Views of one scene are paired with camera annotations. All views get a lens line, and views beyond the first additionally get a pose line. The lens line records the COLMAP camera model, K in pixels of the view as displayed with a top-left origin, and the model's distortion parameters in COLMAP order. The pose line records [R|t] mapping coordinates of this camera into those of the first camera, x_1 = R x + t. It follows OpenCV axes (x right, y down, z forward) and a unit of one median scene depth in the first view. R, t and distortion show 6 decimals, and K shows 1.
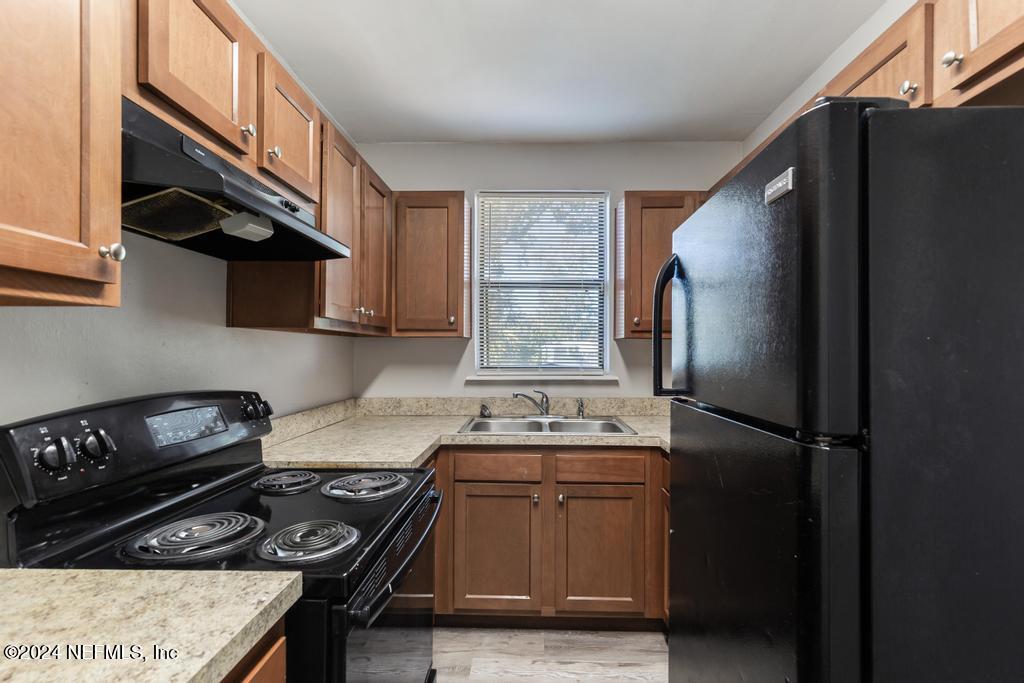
lens RADIAL K [[473.2, 0, 525.1], [0, 473.2, 337.9], [0, 0, 1]] dist [0.000006, -0.000630]
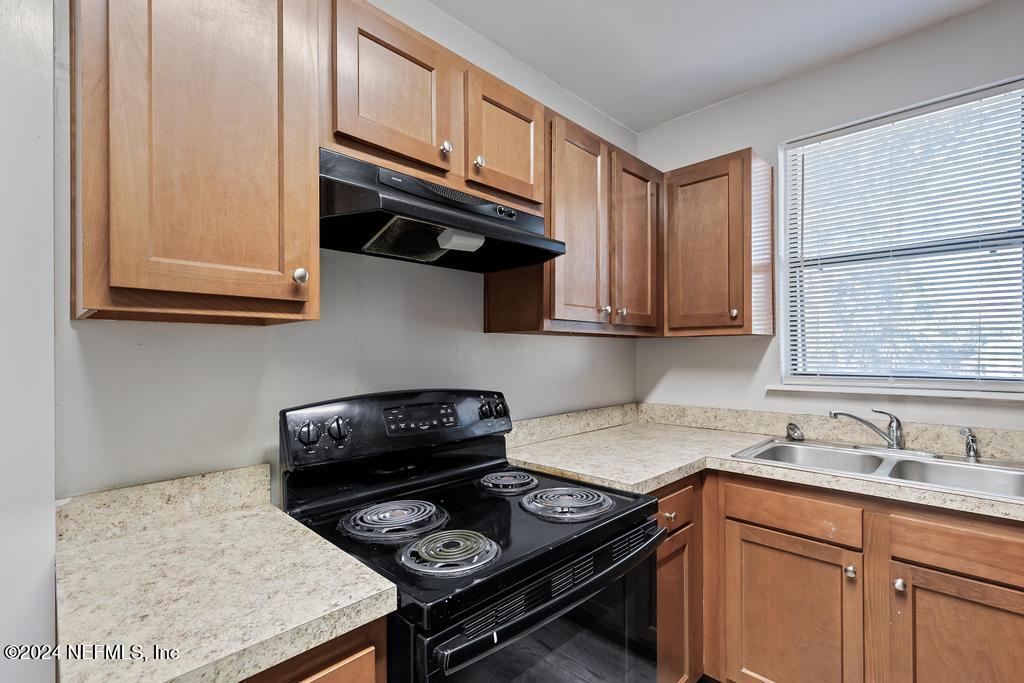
lens RADIAL K [[471.3, 0, 508.6], [0, 471.3, 343.8], [0, 0, 1]] dist [0.004821, -0.000242]
pose [[0.720073, -0.017619, -0.693675, 0.123203], [0.024840, 0.999691, 0.000393, 0.002985], [0.693454, -0.017514, 0.720288, 0.160527]]
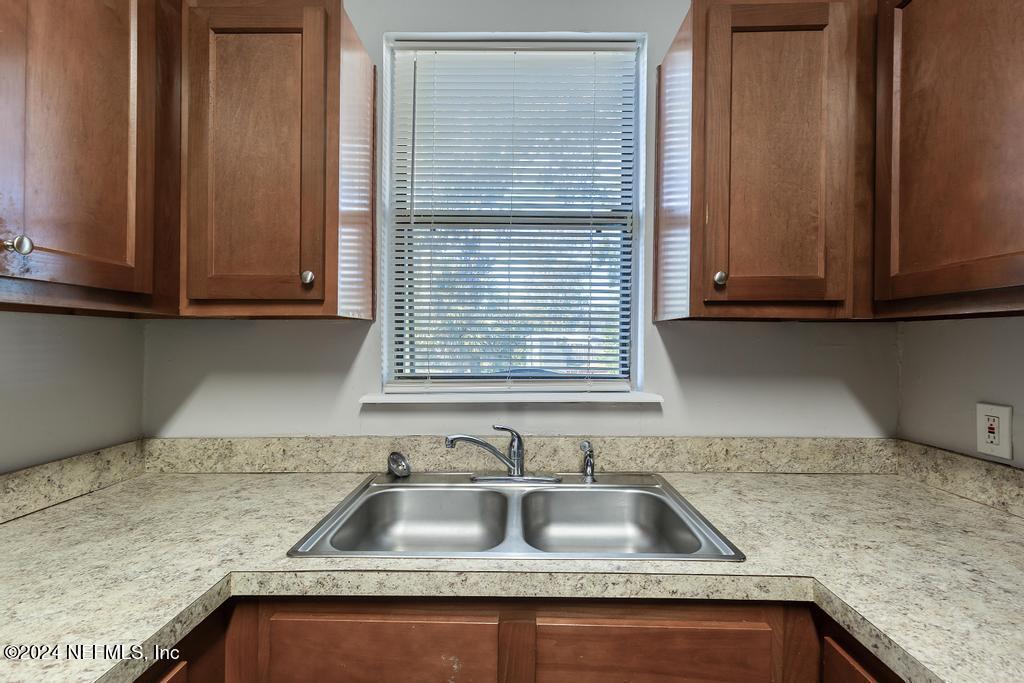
lens RADIAL K [[490.5, 0, 508.6], [0, 490.5, 341.6], [0, 0, 1]] dist [0.006293, 0.000376]
pose [[0.999985, -0.001447, -0.005364, 0.039821], [0.001582, 0.999679, 0.025281, 0.011099], [0.005325, -0.025289, 0.999666, 0.530237]]
